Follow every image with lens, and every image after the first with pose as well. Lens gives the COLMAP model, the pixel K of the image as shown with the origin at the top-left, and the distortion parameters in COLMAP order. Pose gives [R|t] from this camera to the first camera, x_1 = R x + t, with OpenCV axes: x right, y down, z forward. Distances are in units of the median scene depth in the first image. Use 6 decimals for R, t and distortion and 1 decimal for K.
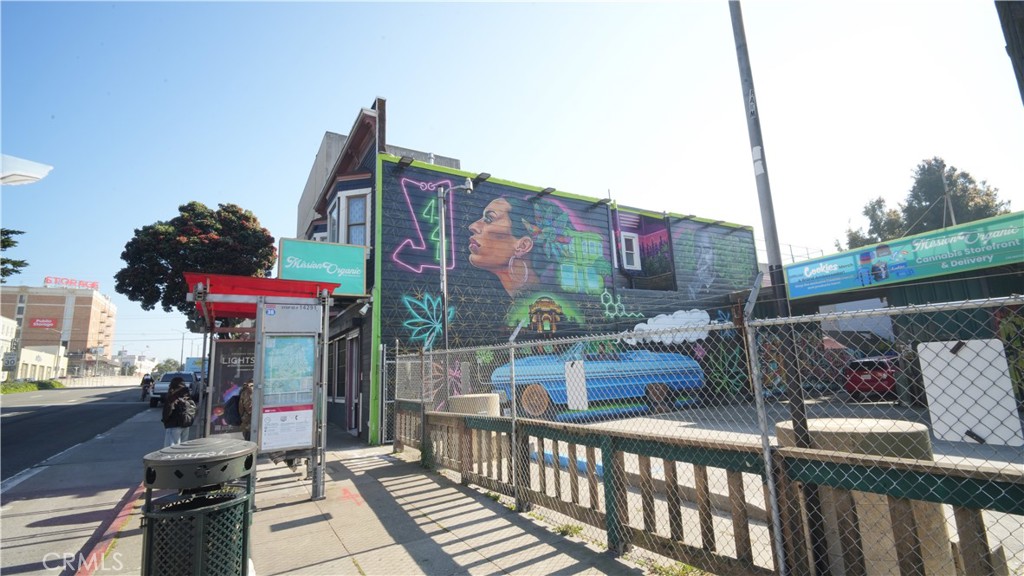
lens RADIAL K [[474.7, 0, 514.5], [0, 474.7, 285.1], [0, 0, 1]] dist [0.000838, -0.004060]
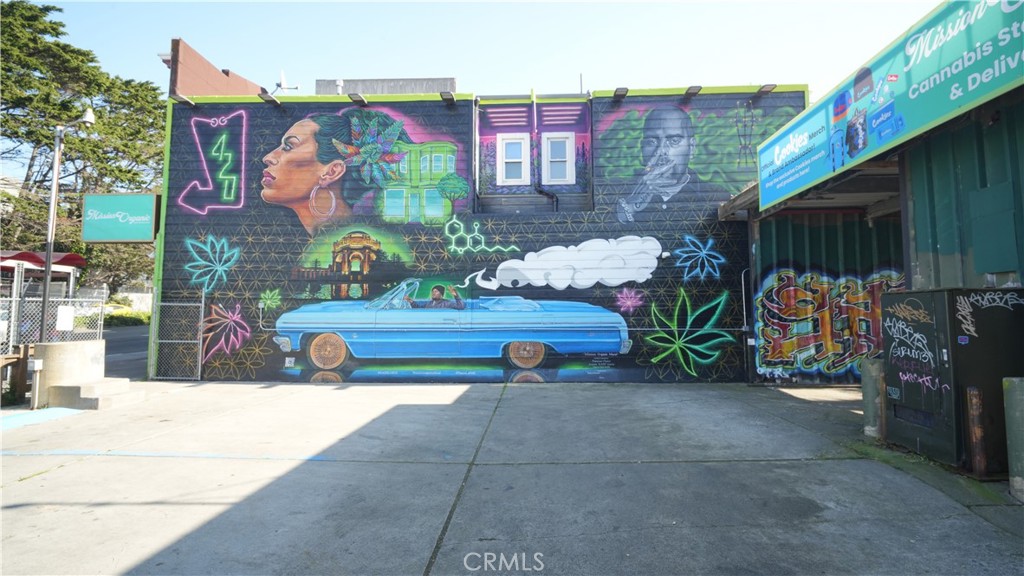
lens RADIAL K [[474.7, 0, 513.0], [0, 474.7, 287.1], [0, 0, 1]] dist [0.000838, -0.004060]
pose [[0.839603, 0.010568, -0.543098, 0.738075], [0.063691, 0.990999, 0.117746, 0.040480], [0.539454, -0.133450, 0.831373, 0.434191]]
